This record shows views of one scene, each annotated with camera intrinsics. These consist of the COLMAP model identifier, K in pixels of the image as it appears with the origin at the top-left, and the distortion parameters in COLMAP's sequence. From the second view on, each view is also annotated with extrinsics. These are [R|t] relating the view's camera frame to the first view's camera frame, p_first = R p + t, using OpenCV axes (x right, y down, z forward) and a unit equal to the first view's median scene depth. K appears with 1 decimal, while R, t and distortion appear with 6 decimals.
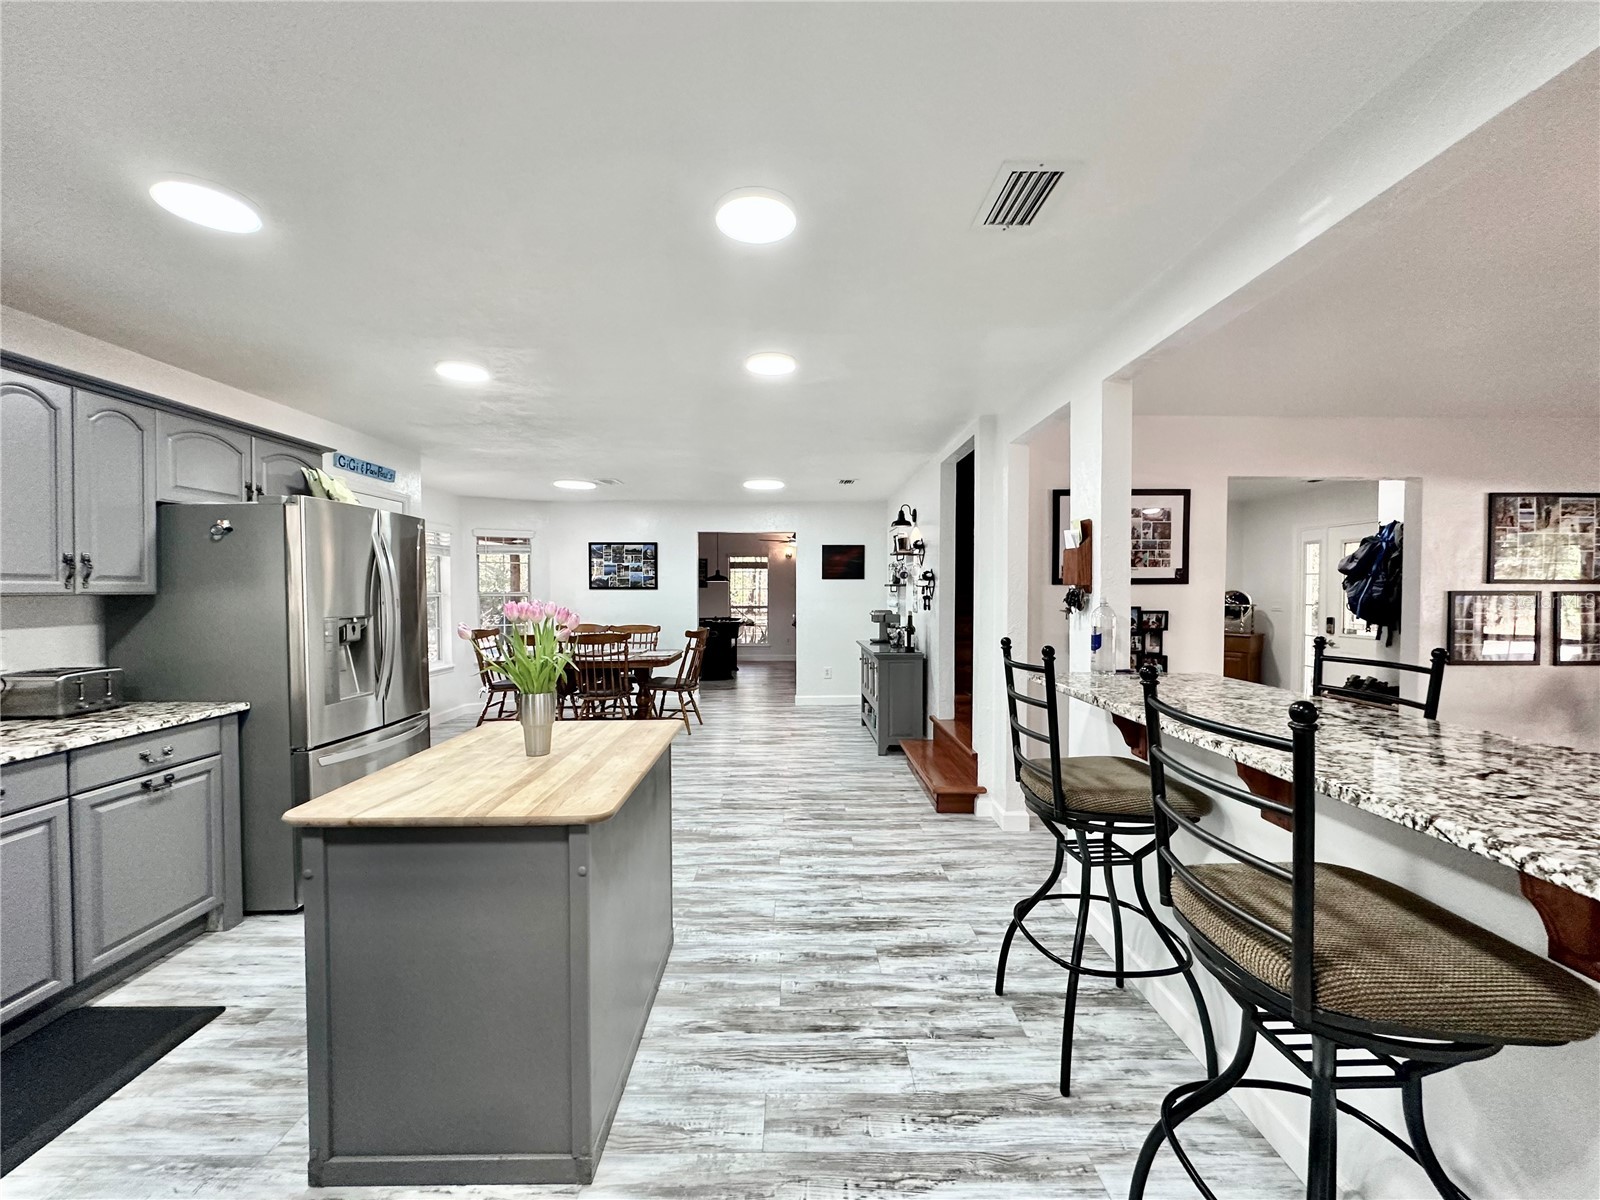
lens RADIAL K [[639.0, 0, 802.2], [0, 639.0, 601.7], [0, 0, 1]] dist [0.000568, -0.000189]
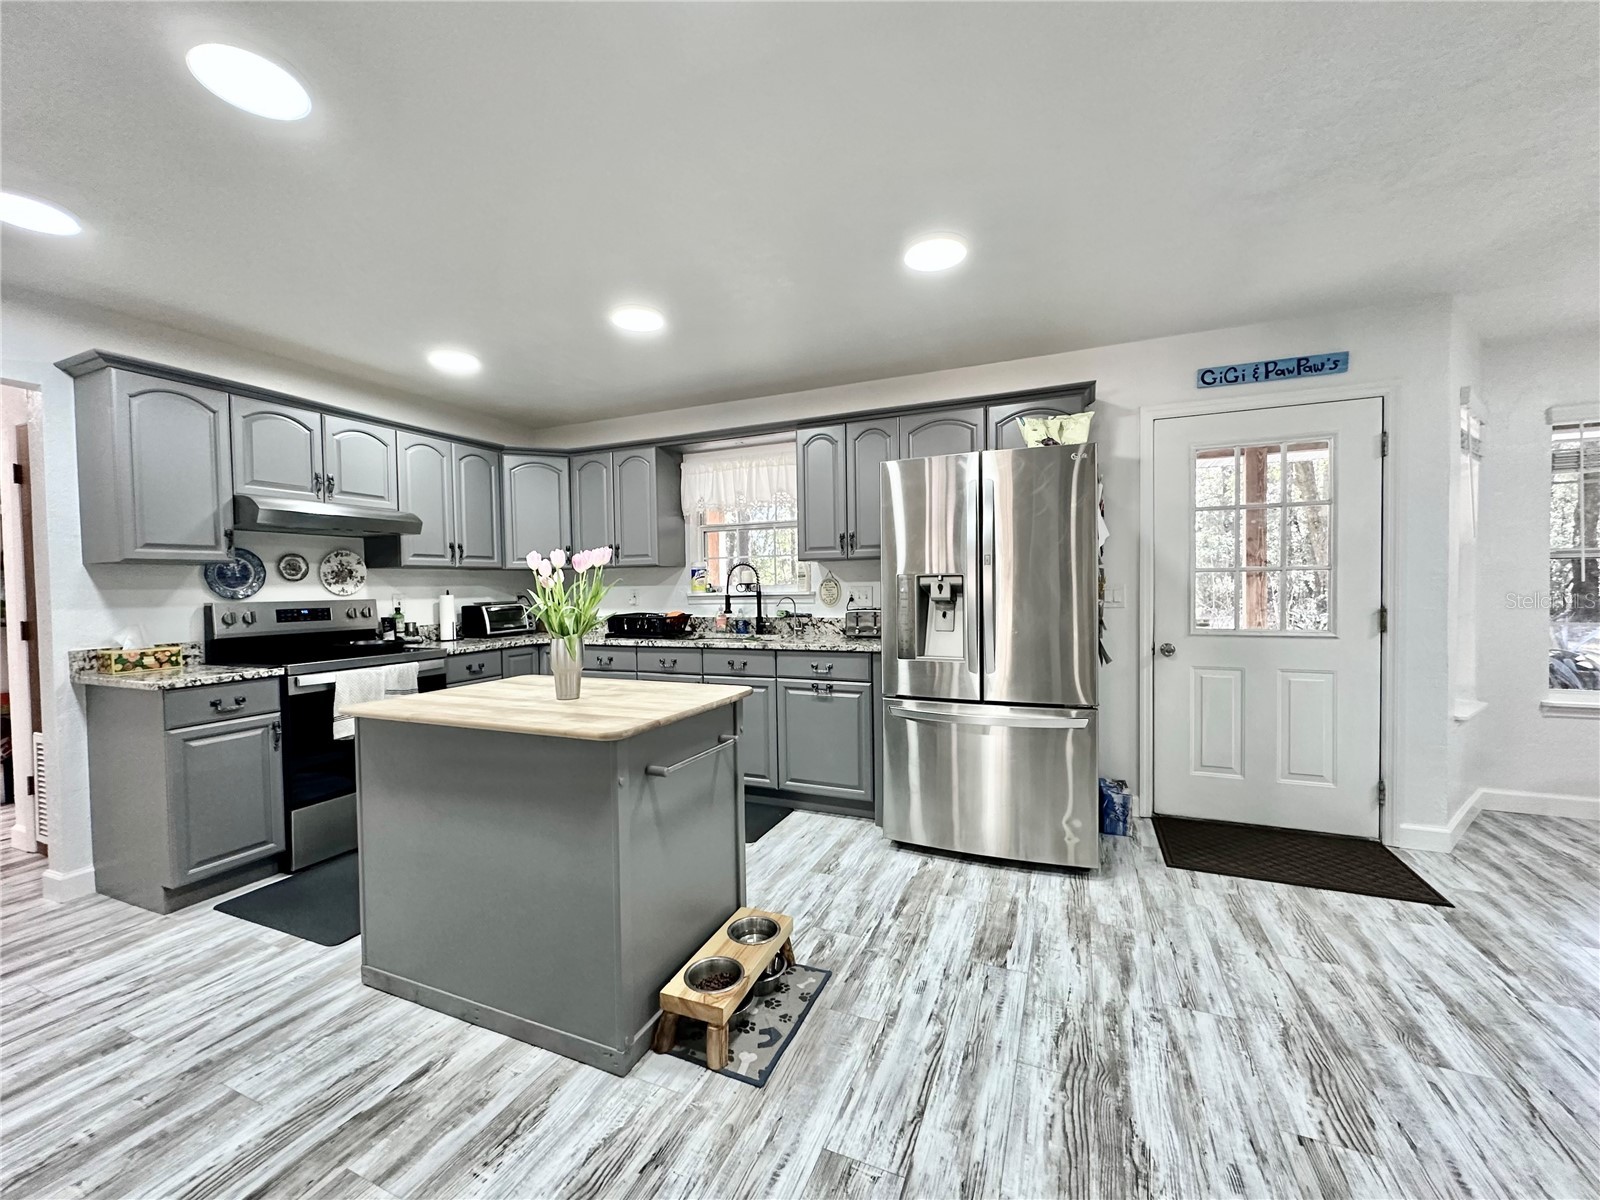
lens RADIAL K [[648.3, 0, 803.2], [0, 648.3, 585.0], [0, 0, 1]] dist [0.002839, 0.000200]
pose [[-0.412847, 0.008265, -0.910763, 0.199715], [-0.001461, 0.999952, 0.009737, 0.022742], [0.910799, 0.005350, -0.412815, 0.918357]]
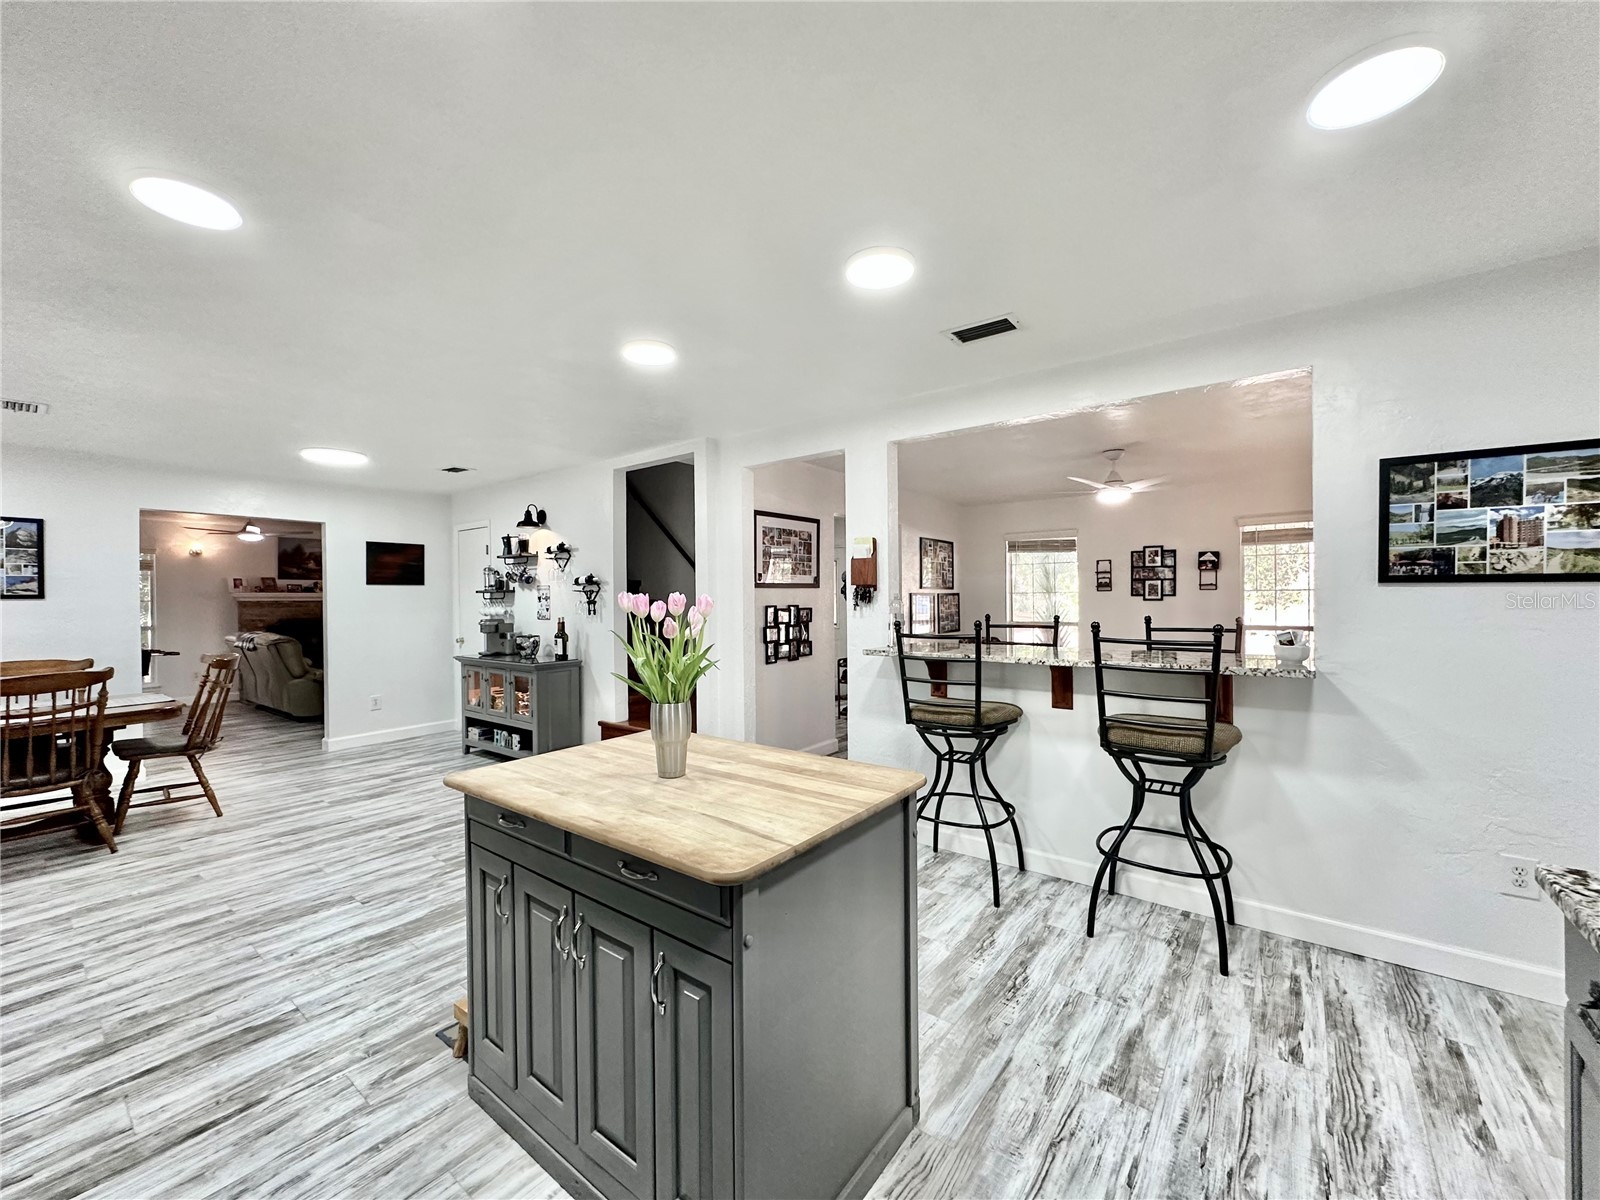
lens RADIAL K [[639.0, 0, 802.2], [0, 639.0, 601.7], [0, 0, 1]] dist [0.000568, -0.000189]
pose [[0.621704, -0.011131, 0.783173, -0.498332], [0.026278, 0.999633, -0.006652, 0.010349], [-0.782811, 0.024716, 0.621769, 0.173862]]
